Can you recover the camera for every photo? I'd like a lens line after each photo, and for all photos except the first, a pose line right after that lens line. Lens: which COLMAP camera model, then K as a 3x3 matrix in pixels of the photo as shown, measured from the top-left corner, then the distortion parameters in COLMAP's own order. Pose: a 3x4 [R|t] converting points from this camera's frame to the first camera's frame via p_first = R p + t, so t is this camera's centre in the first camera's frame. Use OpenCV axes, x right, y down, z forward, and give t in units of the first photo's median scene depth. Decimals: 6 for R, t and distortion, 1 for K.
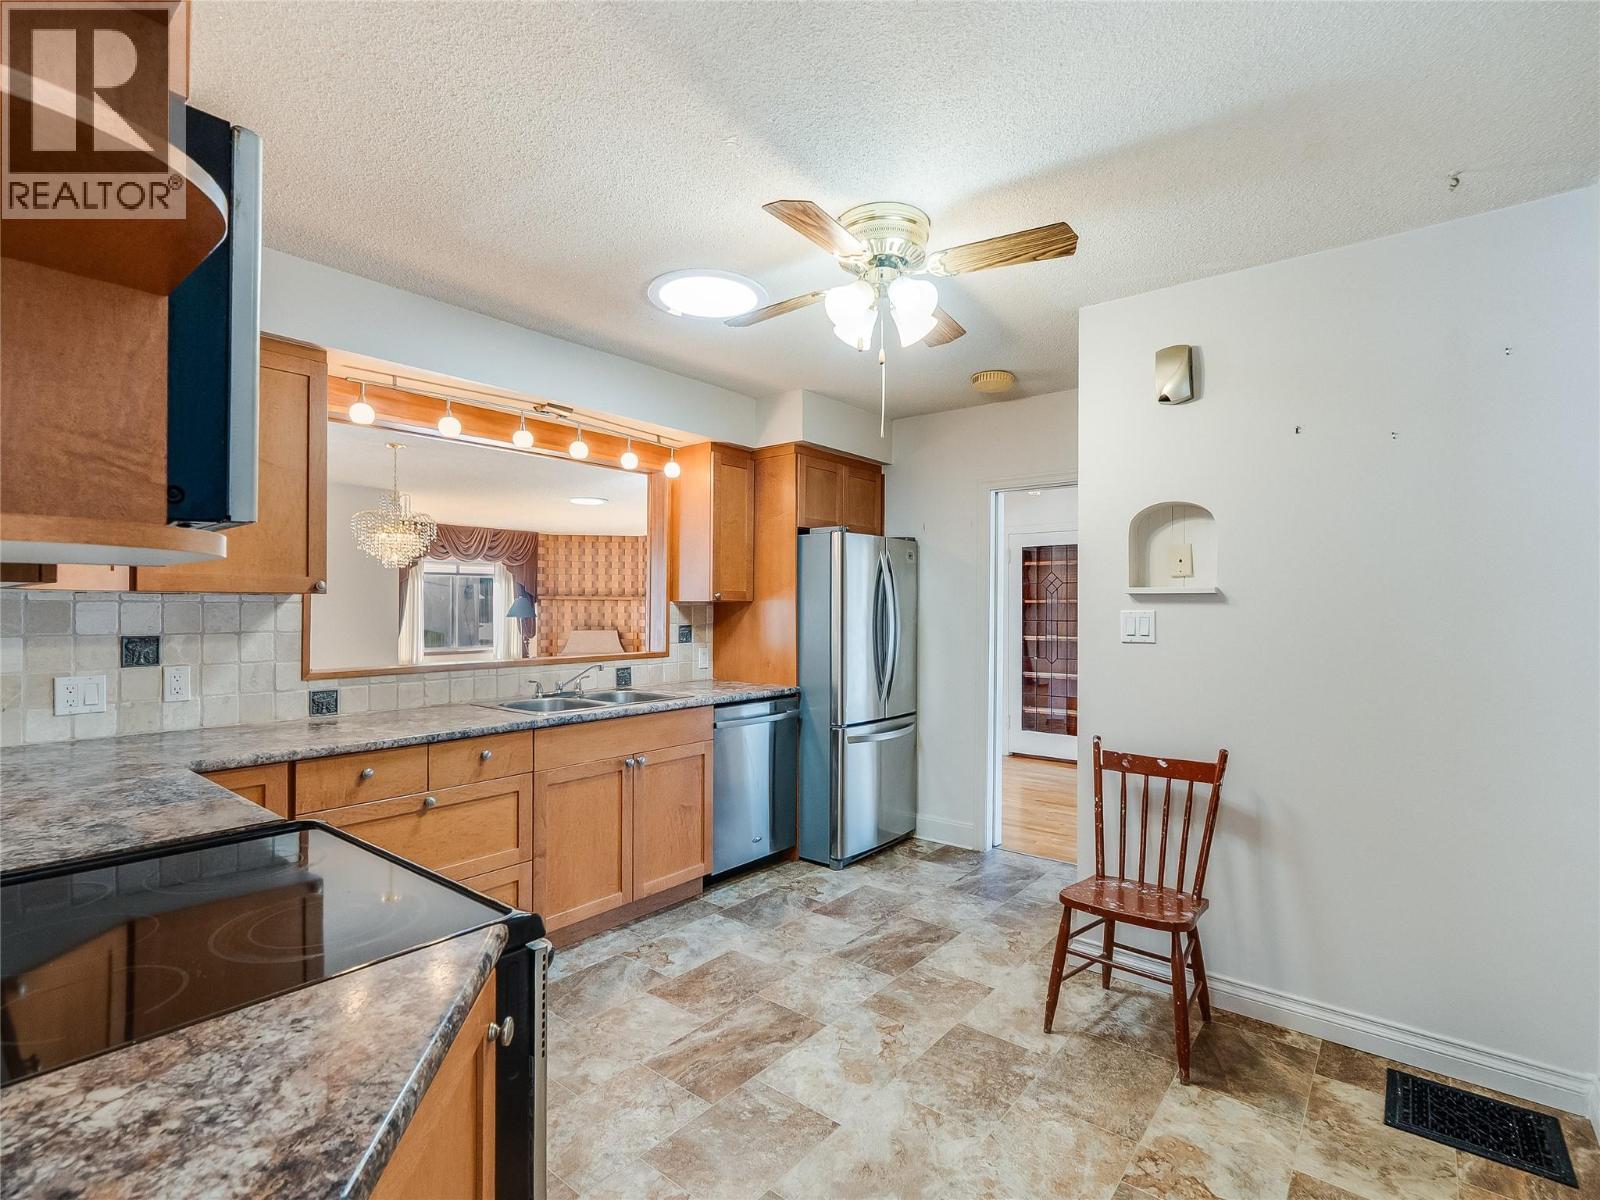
lens RADIAL K [[807.1, 0, 768.4], [0, 807.1, 613.6], [0, 0, 1]] dist [-0.002340, -0.000198]
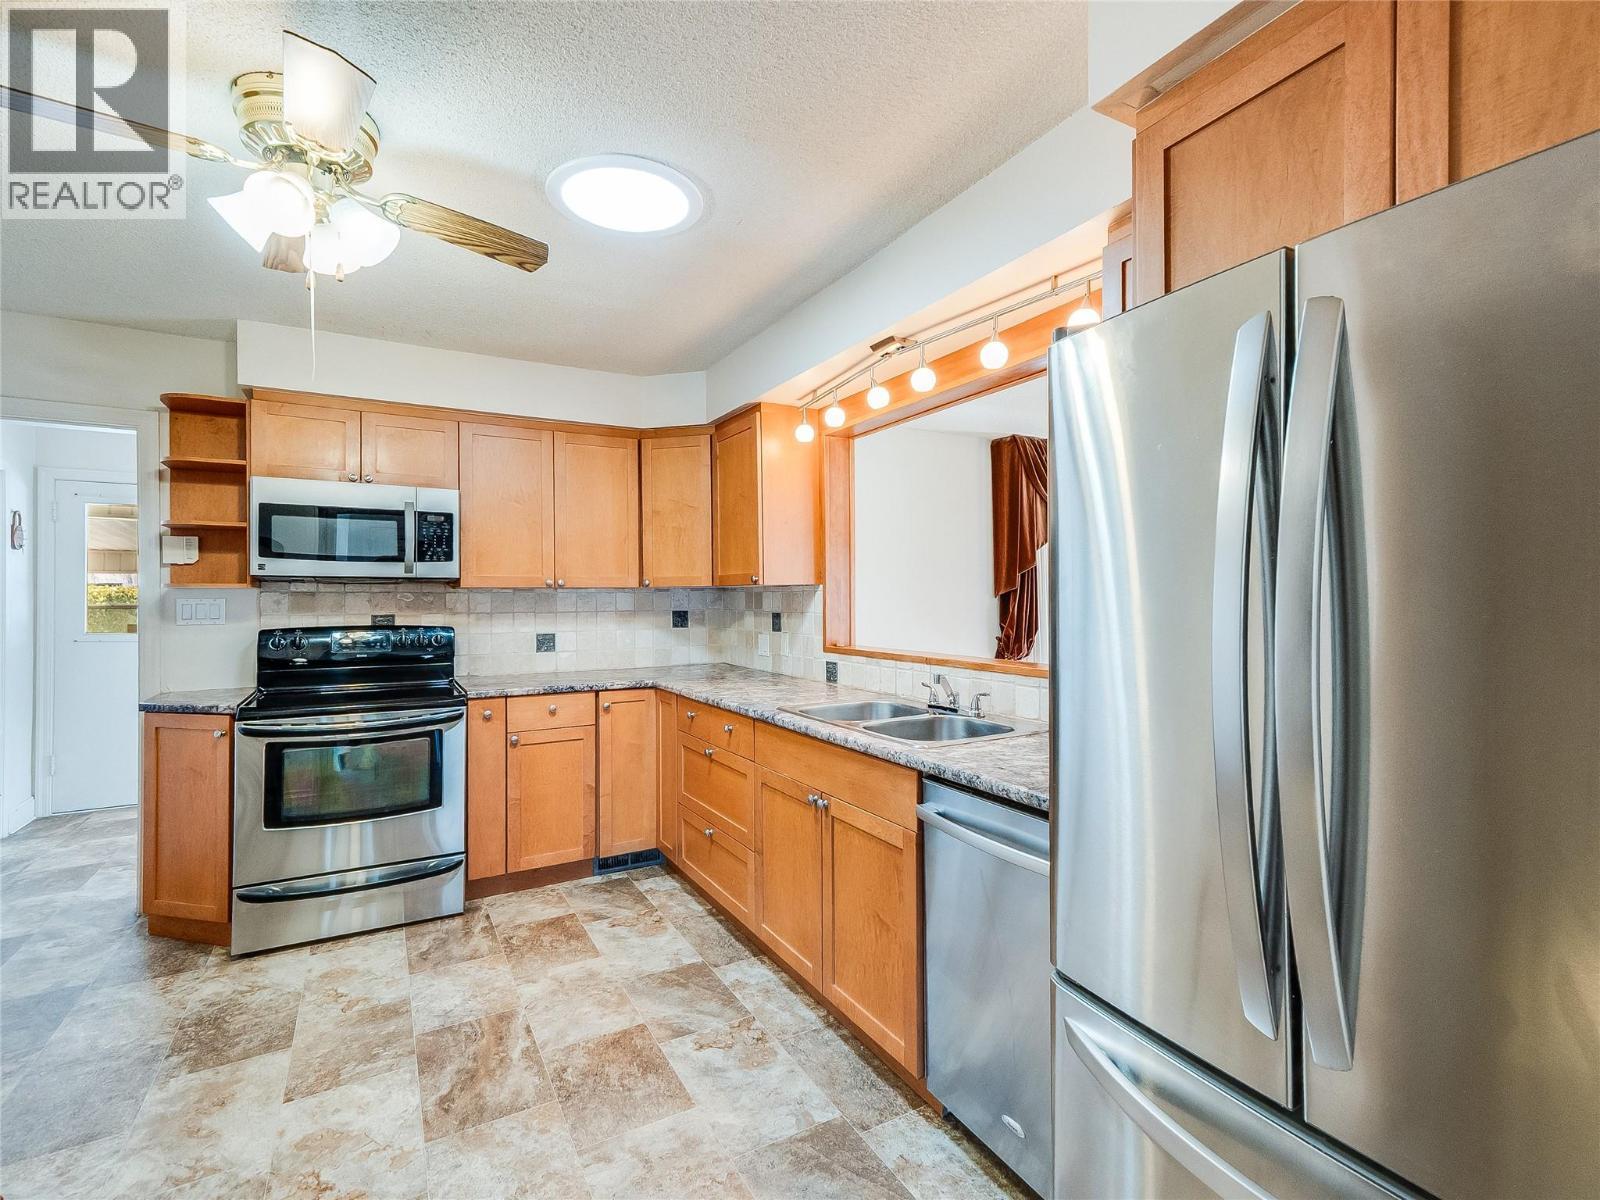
lens RADIAL K [[759.4, 0, 831.7], [0, 759.4, 597.0], [0, 0, 1]] dist [0.005595, 0.002423]
pose [[-0.336632, -0.002251, -0.941634, 0.466543], [-0.006163, 0.999981, -0.000187, -0.003176], [0.941616, 0.005740, -0.336639, 1.202275]]
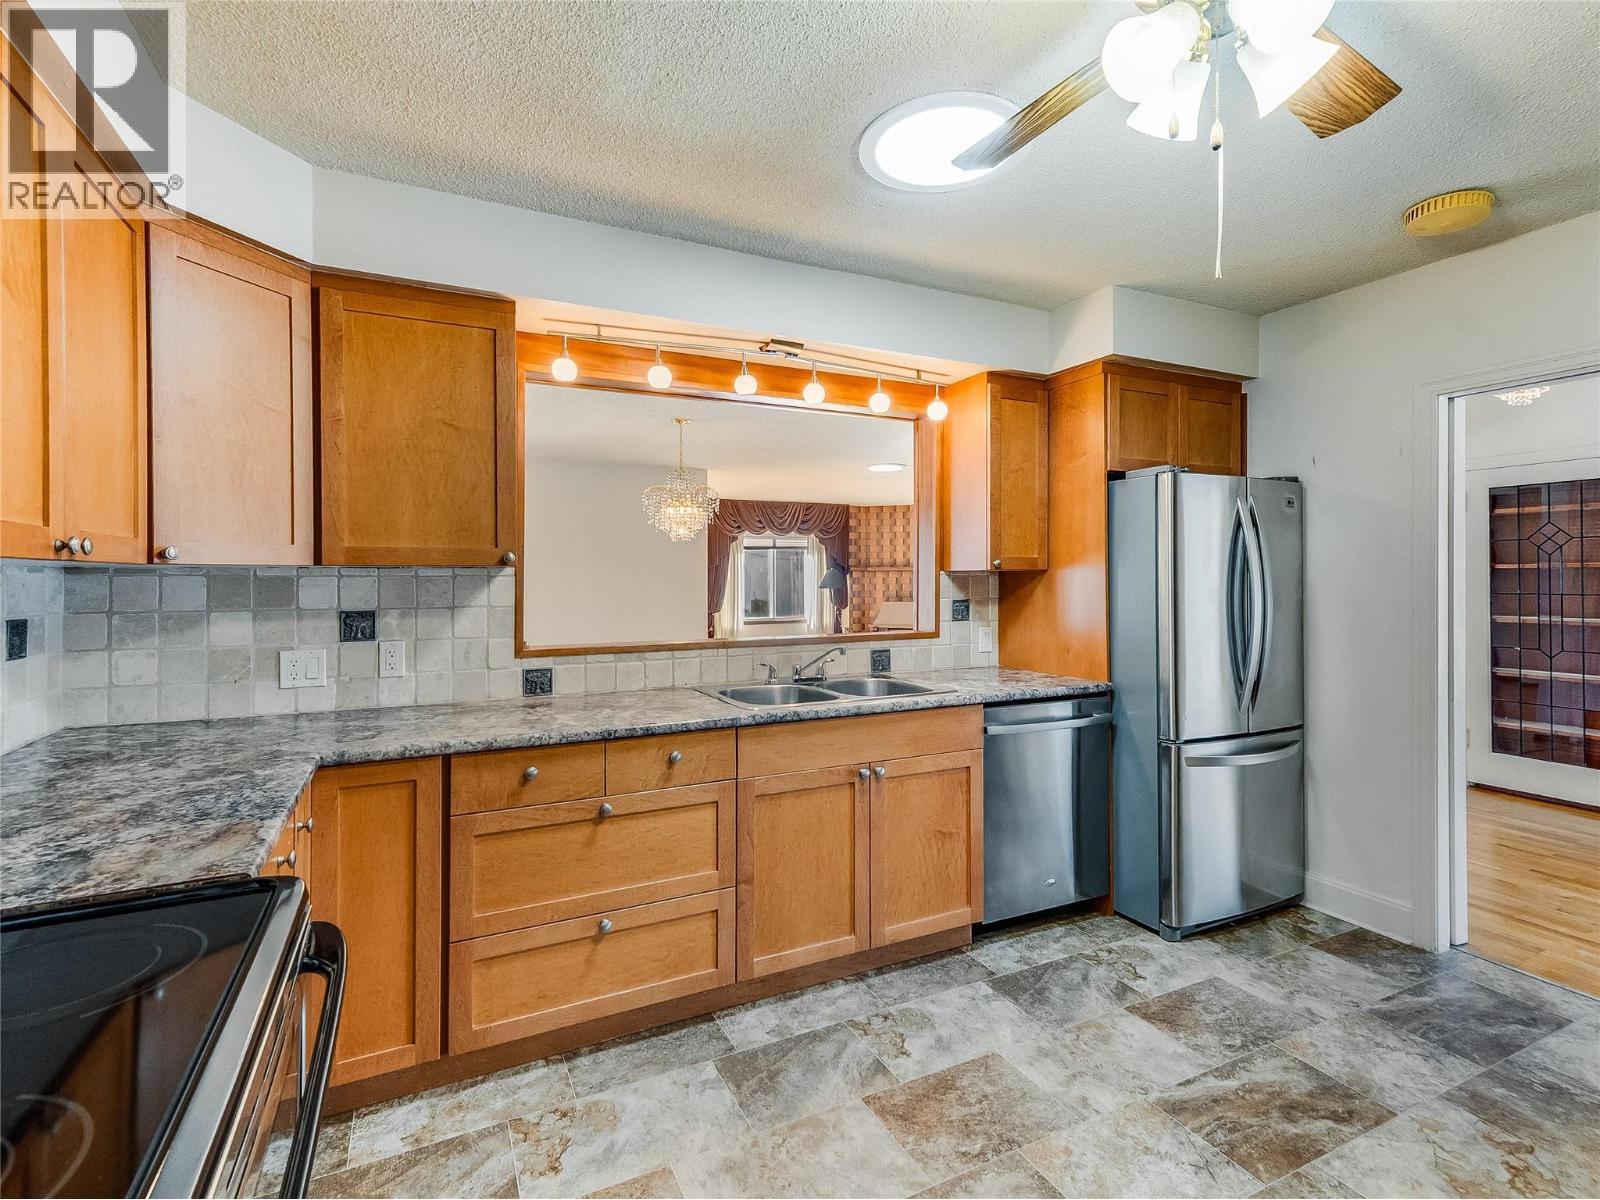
lens RADIAL K [[759.4, 0, 755.4], [0, 759.4, 576.8], [0, 0, 1]] dist [0.005595, 0.002423]
pose [[0.902904, -0.006864, -0.429788, 0.052704], [0.002854, 0.999946, -0.009976, -0.002560], [0.429833, 0.007781, 0.902875, 0.263141]]
